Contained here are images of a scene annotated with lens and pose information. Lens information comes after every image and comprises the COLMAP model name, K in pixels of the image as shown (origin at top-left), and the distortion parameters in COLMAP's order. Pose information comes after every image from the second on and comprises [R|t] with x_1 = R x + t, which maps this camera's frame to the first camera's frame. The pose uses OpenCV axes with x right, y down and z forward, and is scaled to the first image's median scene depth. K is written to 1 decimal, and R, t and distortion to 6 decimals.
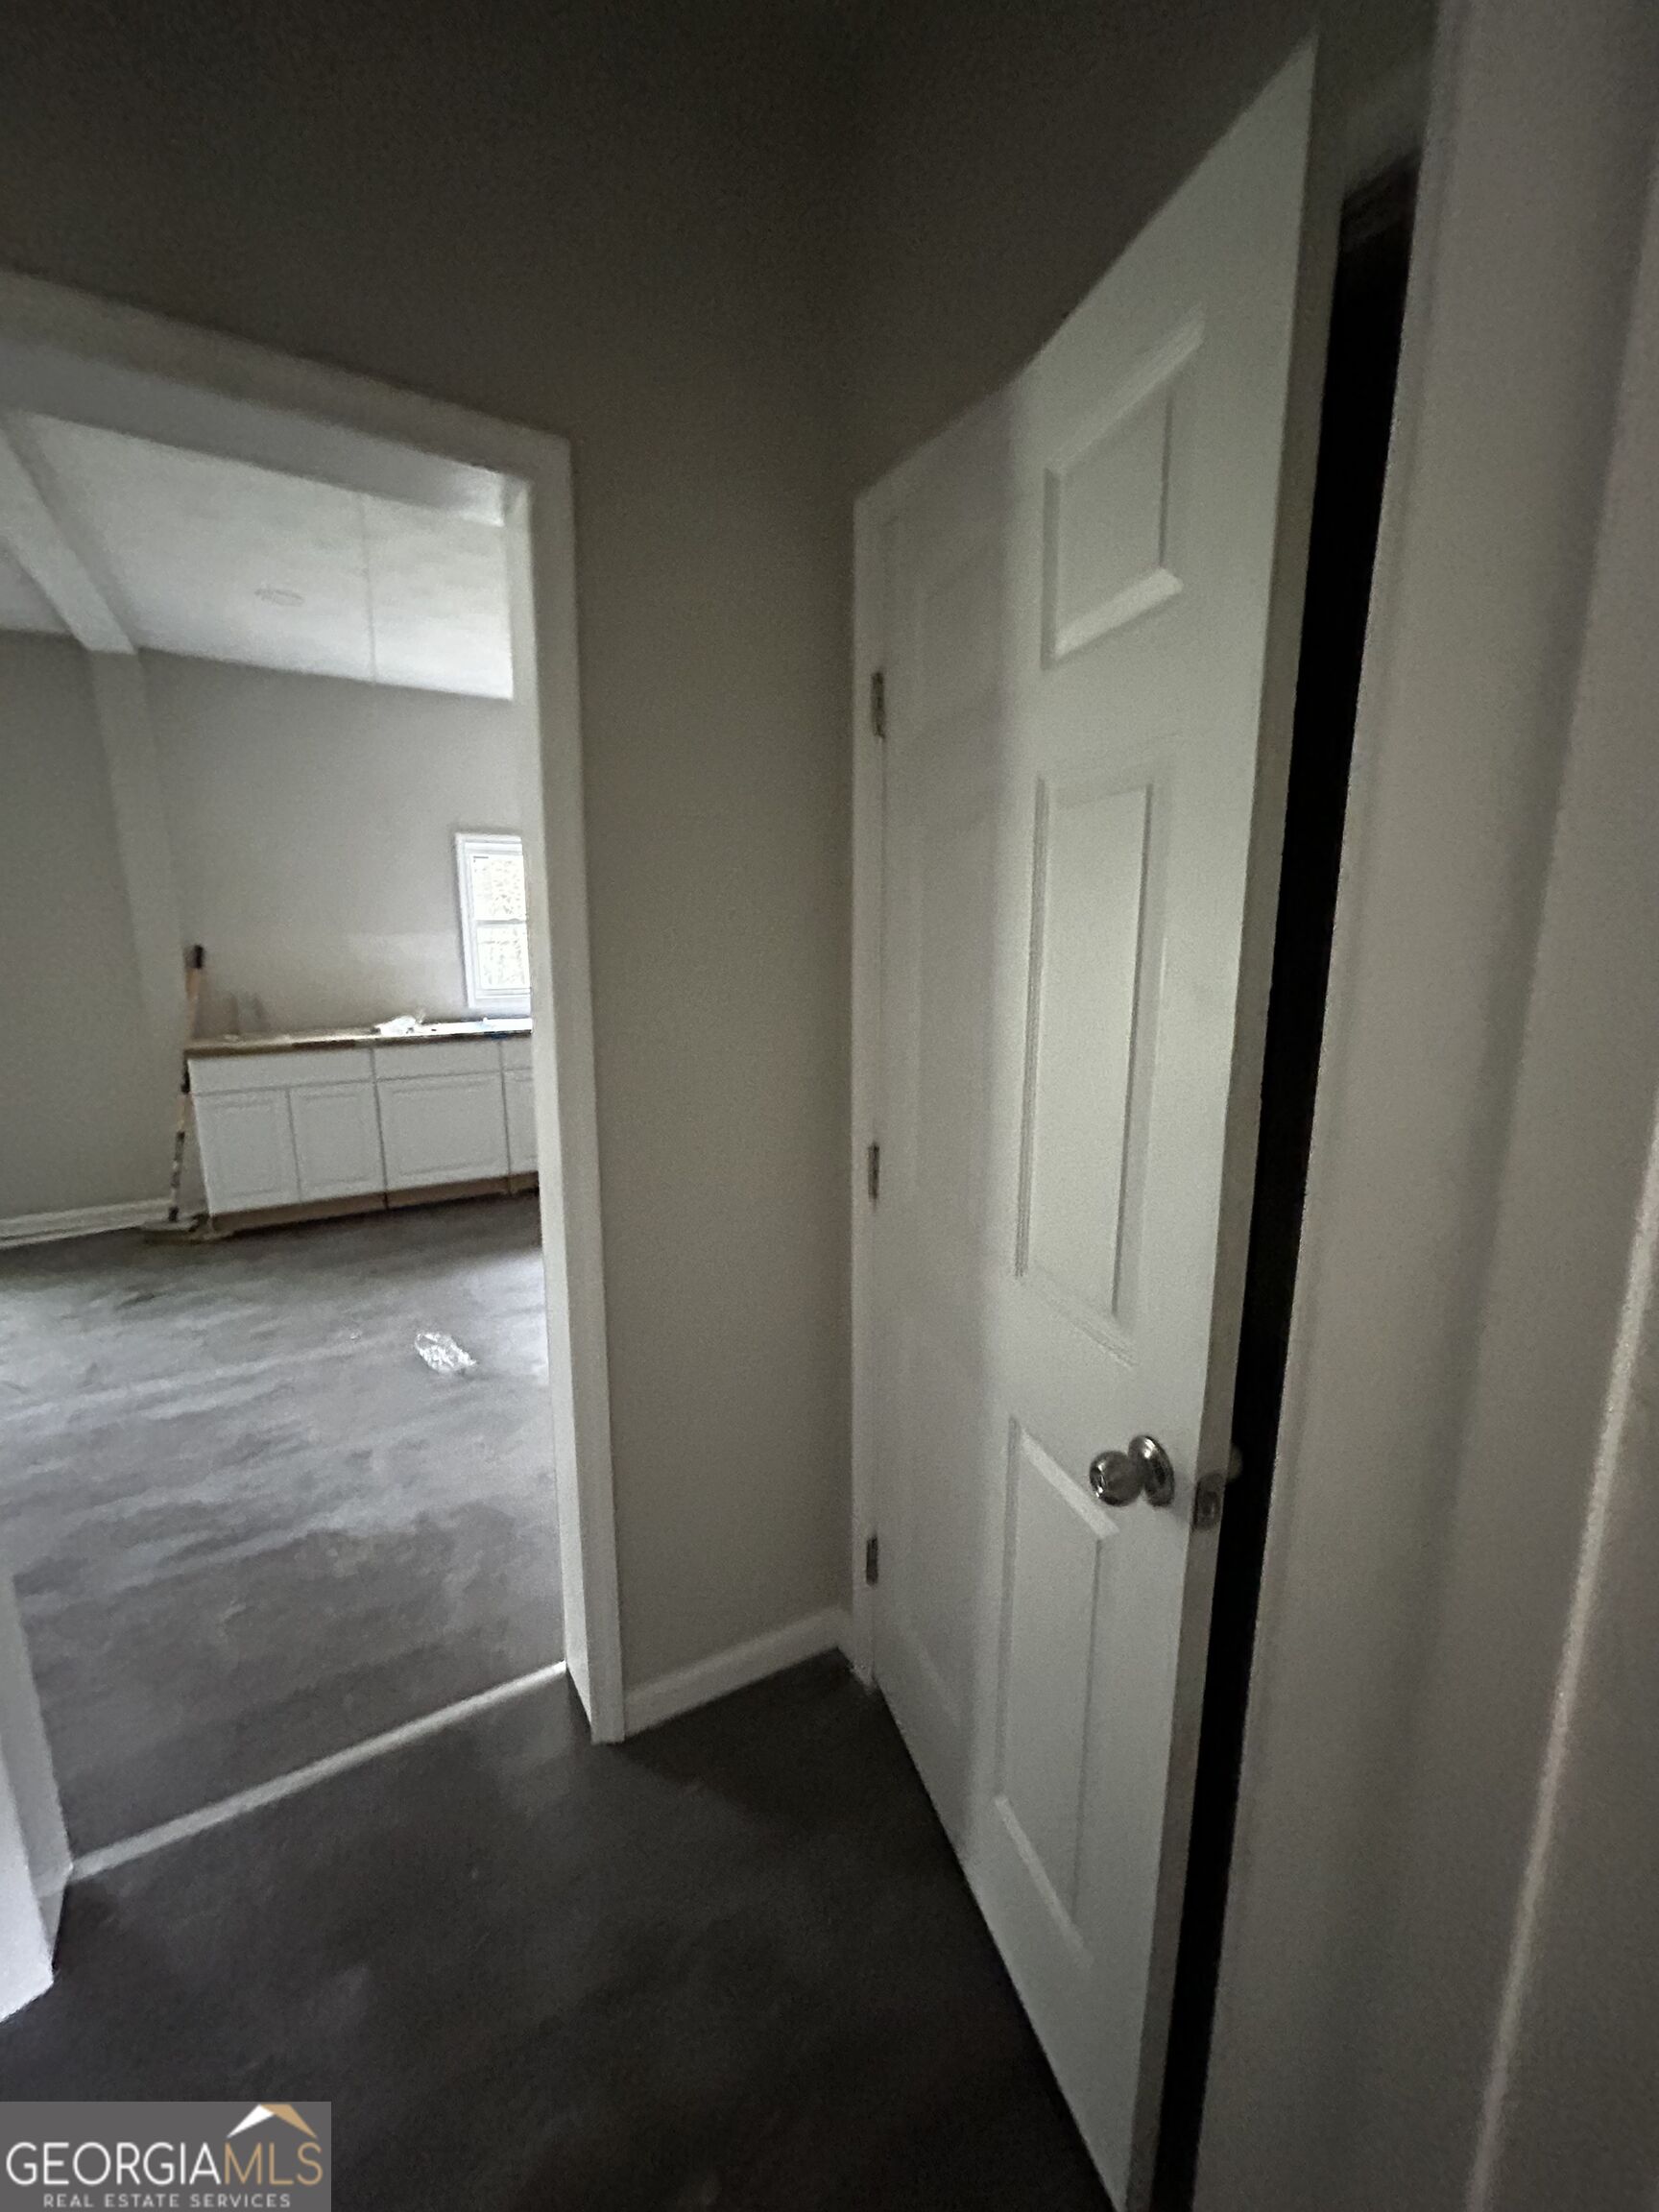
lens RADIAL K [[889.6, 0, 789.2], [0, 889.6, 1104.6], [0, 0, 1]] dist [-0.001506, -0.000007]
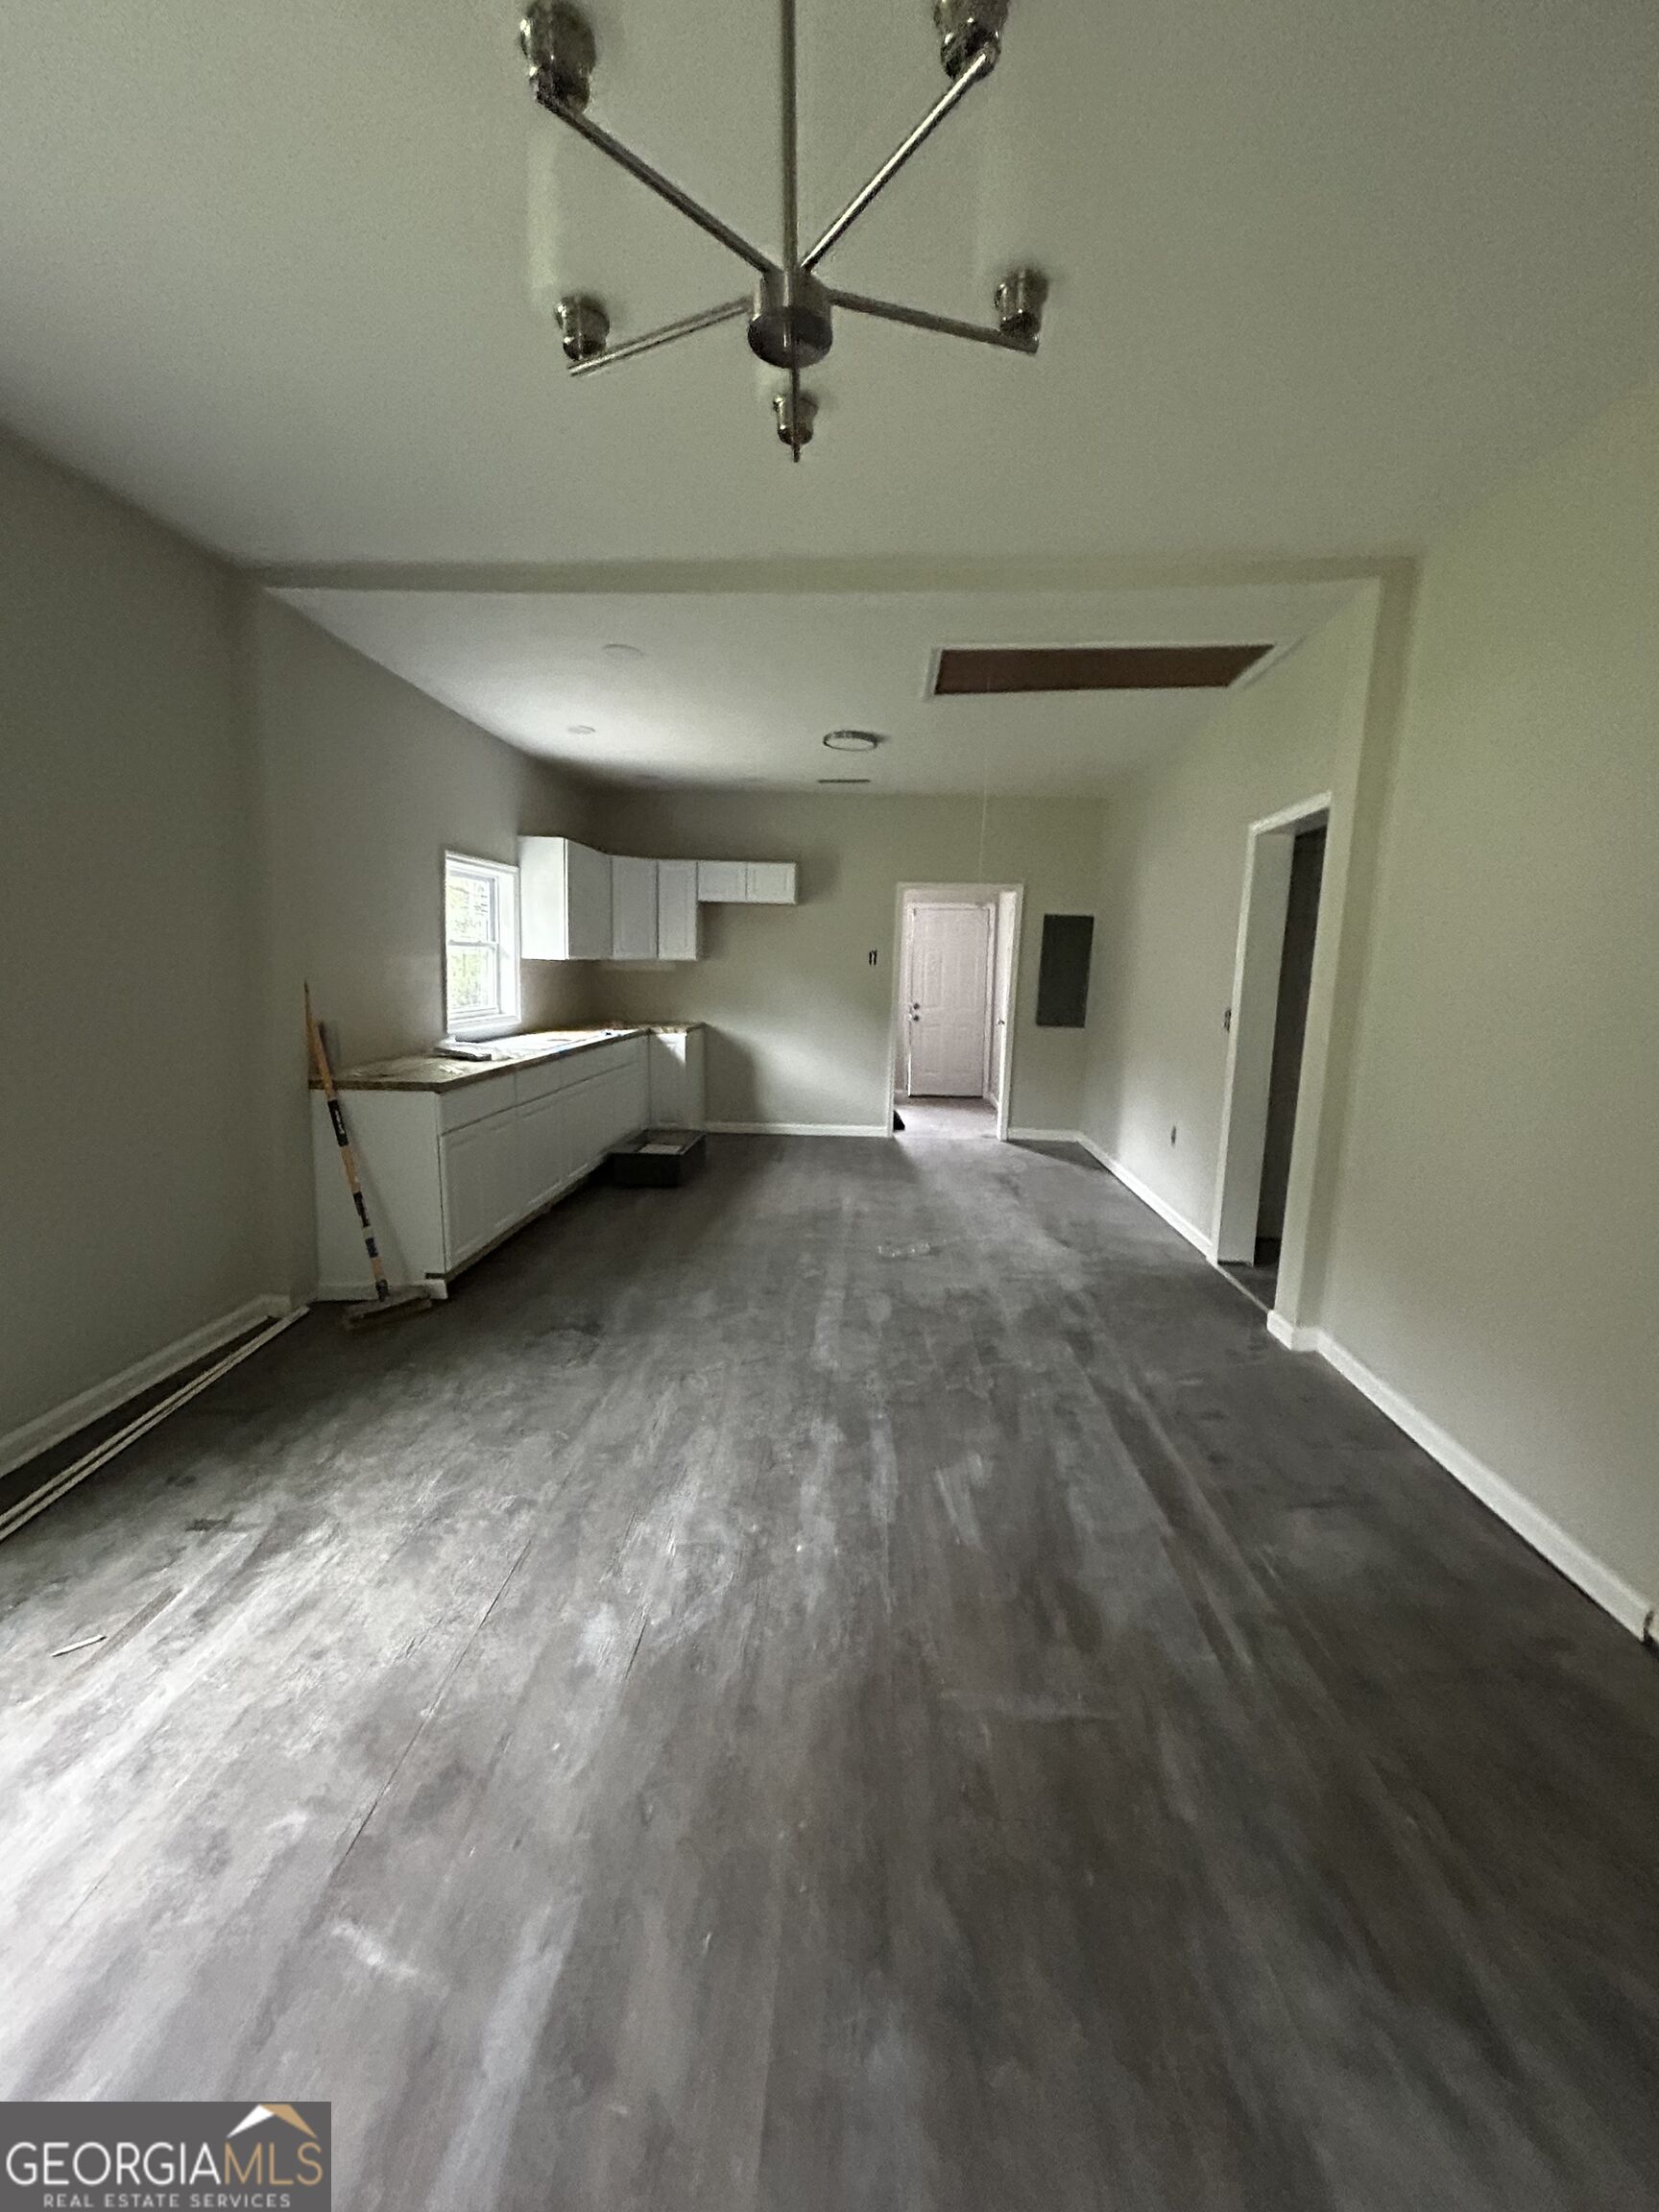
lens RADIAL K [[876.7, 0, 829.5], [0, 876.7, 1106.0], [0, 0, 1]] dist [-0.005342, 0.000299]
pose [[0.564938, -0.123167, 0.815889, -1.246998], [0.134859, 0.989283, 0.055964, -0.041129], [-0.814038, 0.078413, 0.575494, 0.187499]]
